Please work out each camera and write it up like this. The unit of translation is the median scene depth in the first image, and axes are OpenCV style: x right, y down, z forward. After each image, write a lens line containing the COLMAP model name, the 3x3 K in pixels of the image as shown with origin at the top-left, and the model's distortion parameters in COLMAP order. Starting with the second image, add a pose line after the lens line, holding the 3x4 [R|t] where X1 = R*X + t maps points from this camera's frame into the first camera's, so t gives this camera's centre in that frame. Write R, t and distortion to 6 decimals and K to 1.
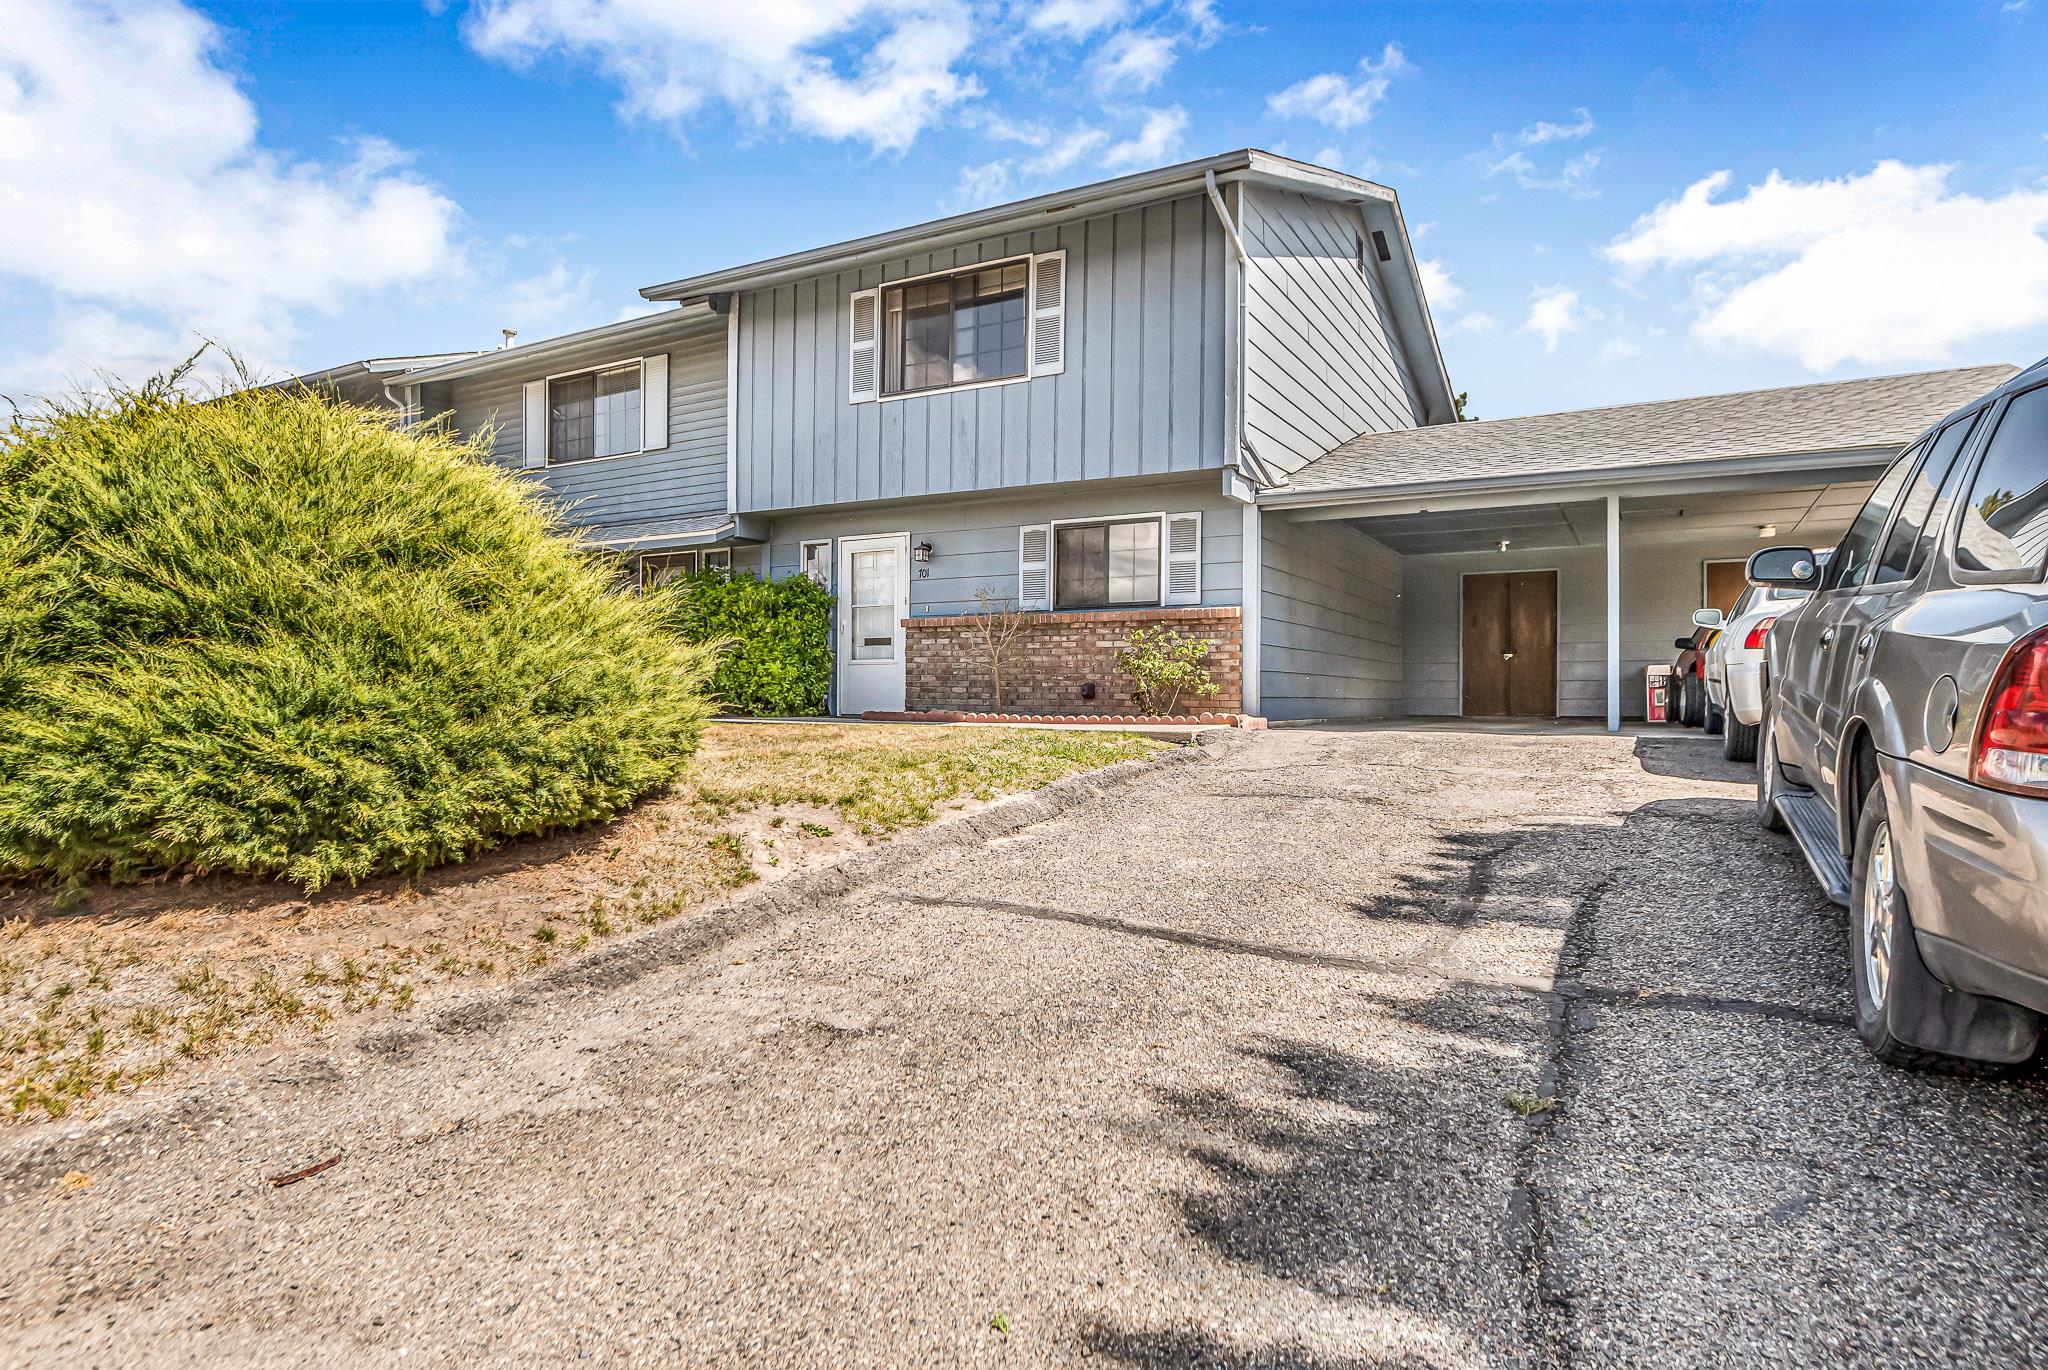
lens RADIAL K [[1119.2, 0, 1020.8], [0, 1119.2, 678.8], [0, 0, 1]] dist [-0.003197, 0.000152]
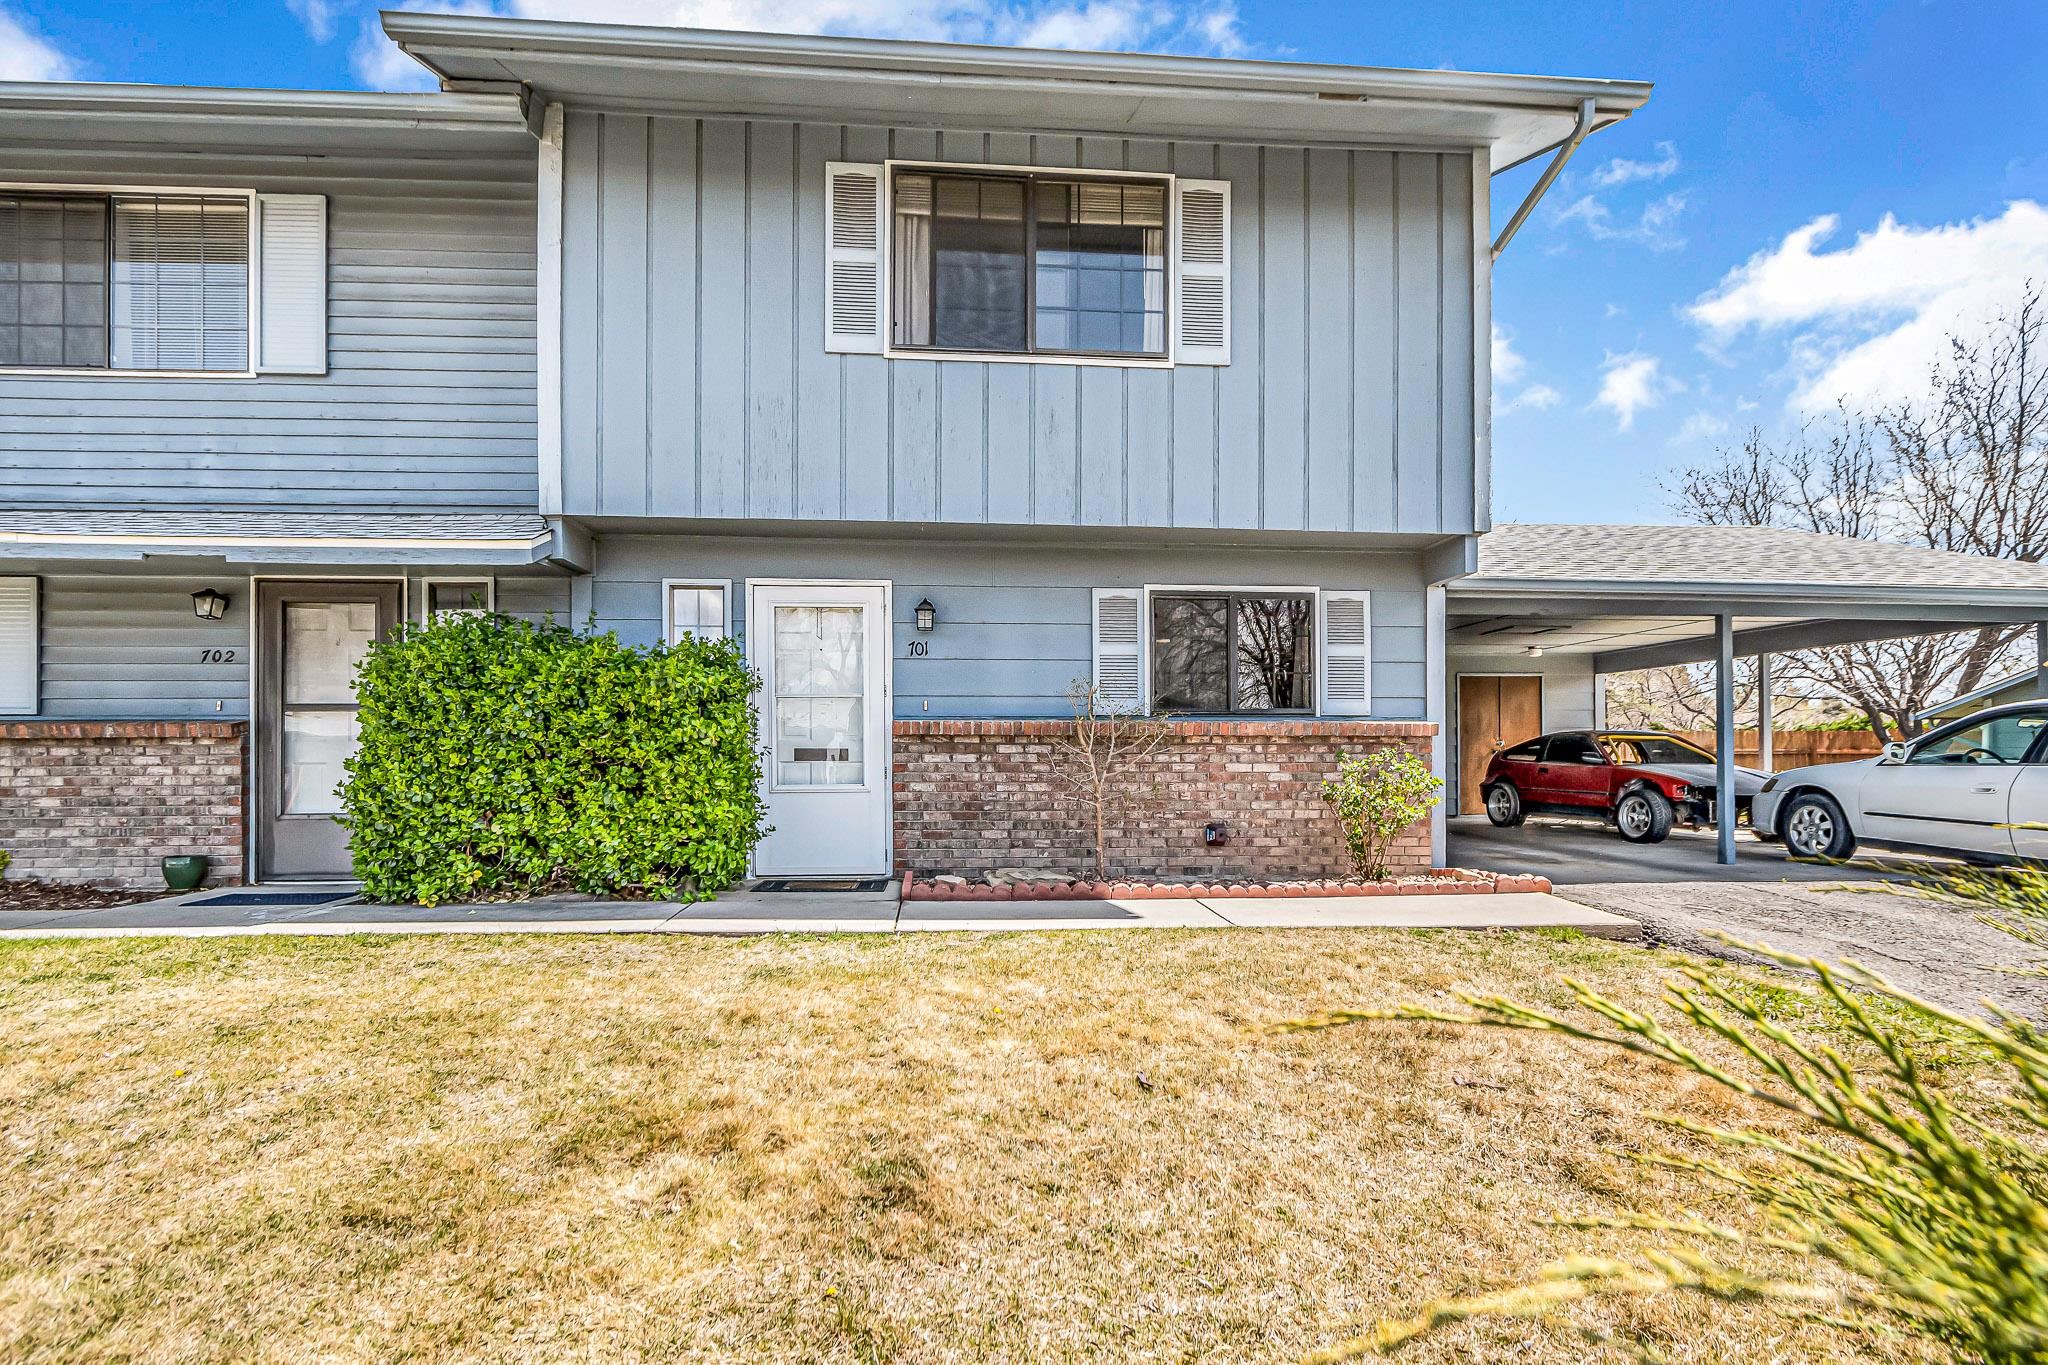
lens RADIAL K [[989.9, 0, 1007.9], [0, 989.9, 749.9], [0, 0, 1]] dist [-0.002137, -0.003191]
pose [[0.836556, 0.000348, 0.547882, -0.360235], [-0.003972, 0.999977, 0.005429, -0.041803], [-0.547868, -0.006718, 0.836538, 0.523187]]
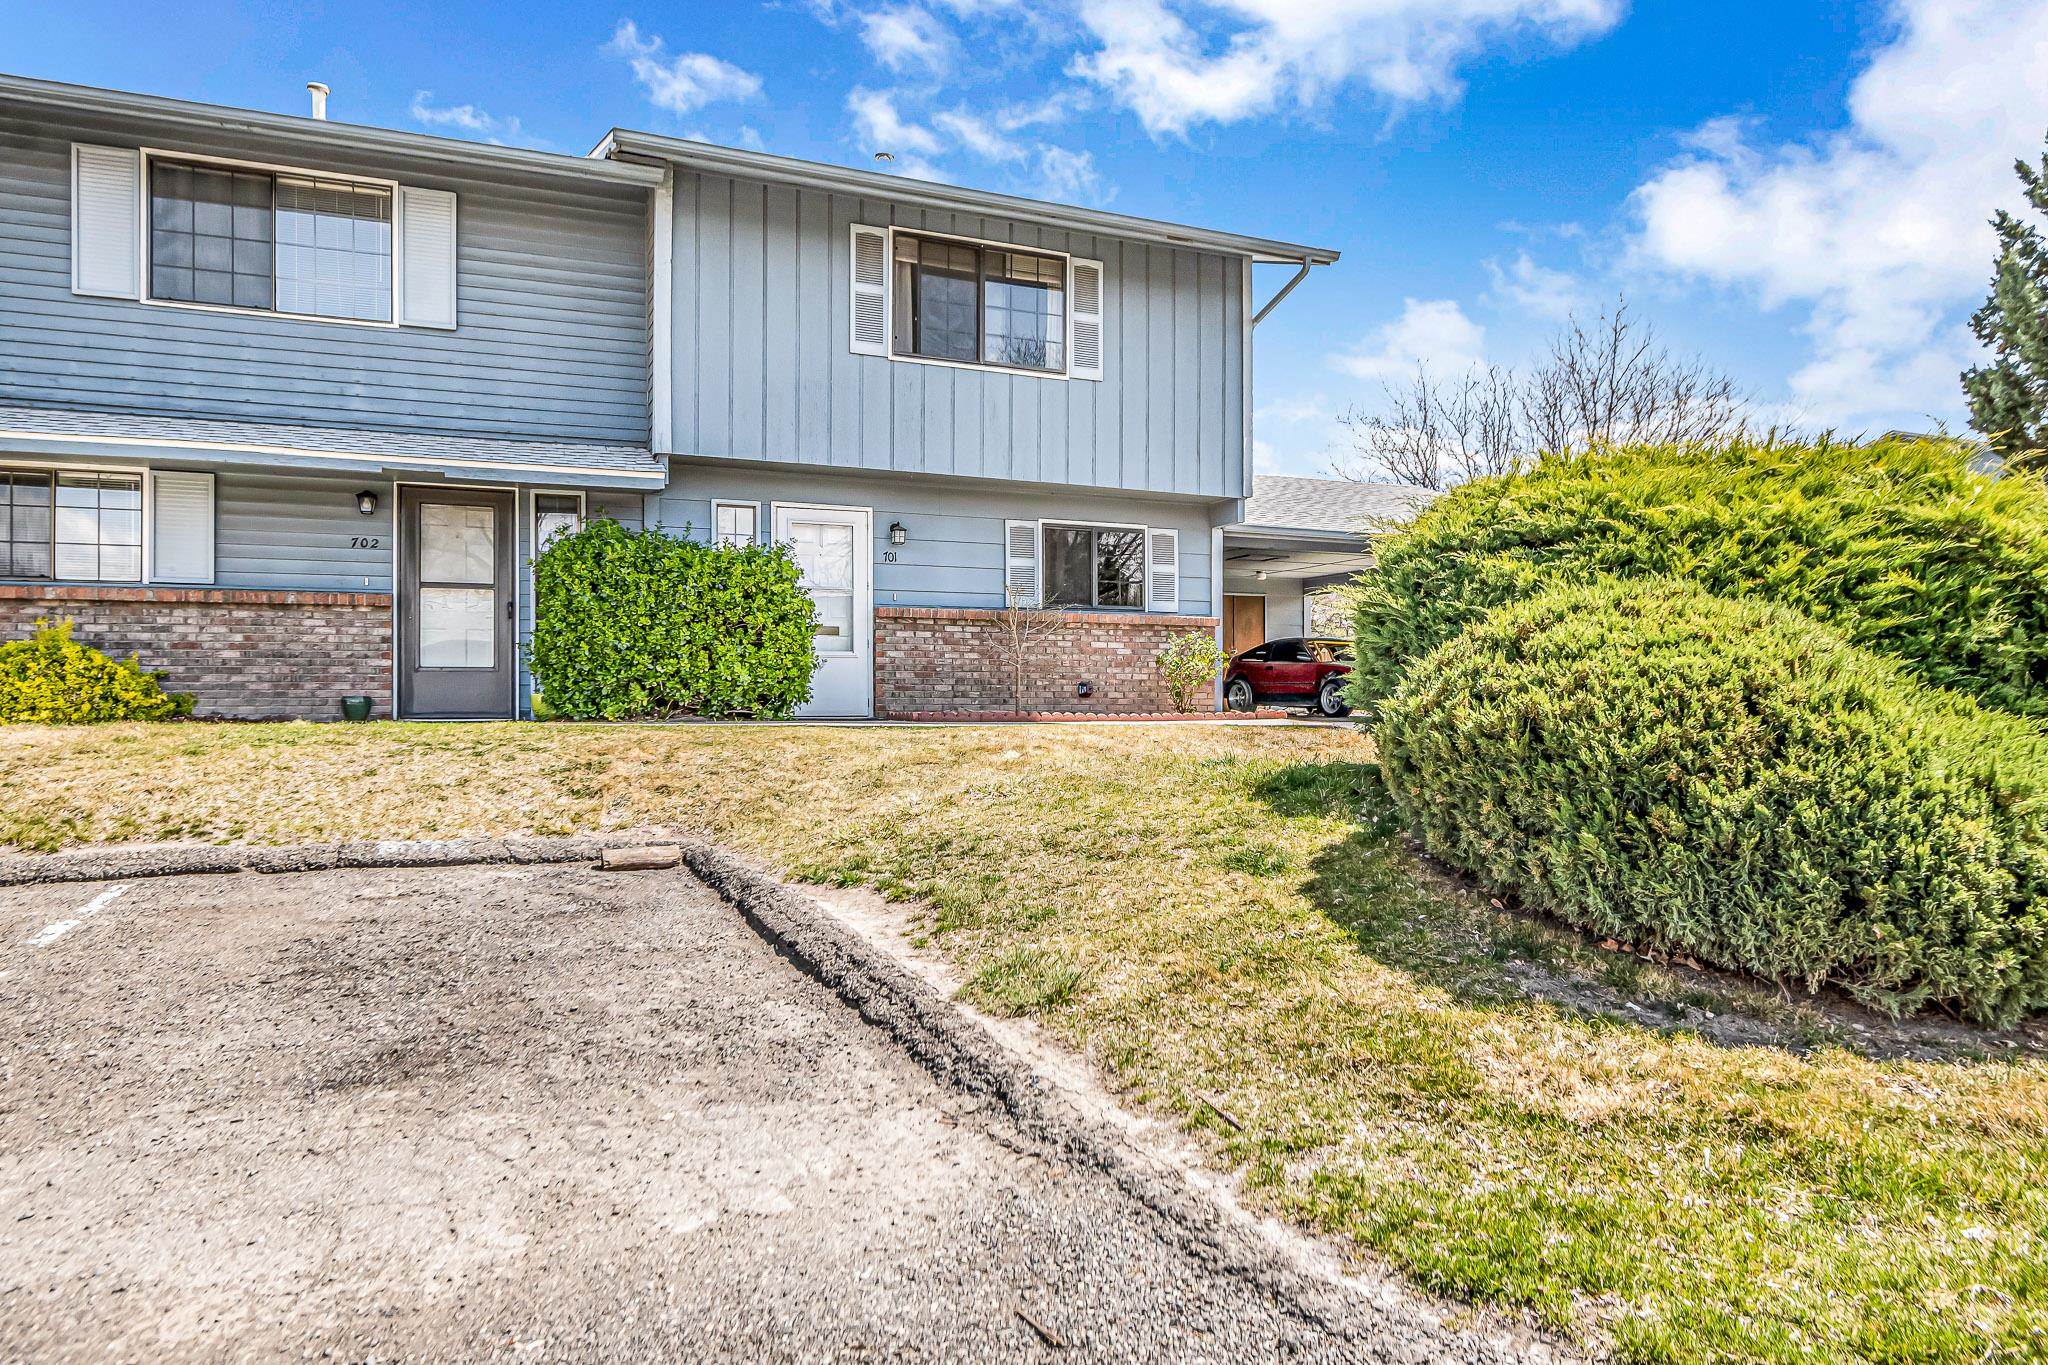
lens RADIAL K [[1275.1, 0, 1018.1], [0, 1275.1, 688.2], [0, 0, 1]] dist [-0.014688, 0.002557]
pose [[0.620097, 0.004914, 0.784510, -0.844714], [-0.010197, 0.999946, 0.001796, 0.007544], [-0.784459, -0.009113, 0.620114, 0.299540]]
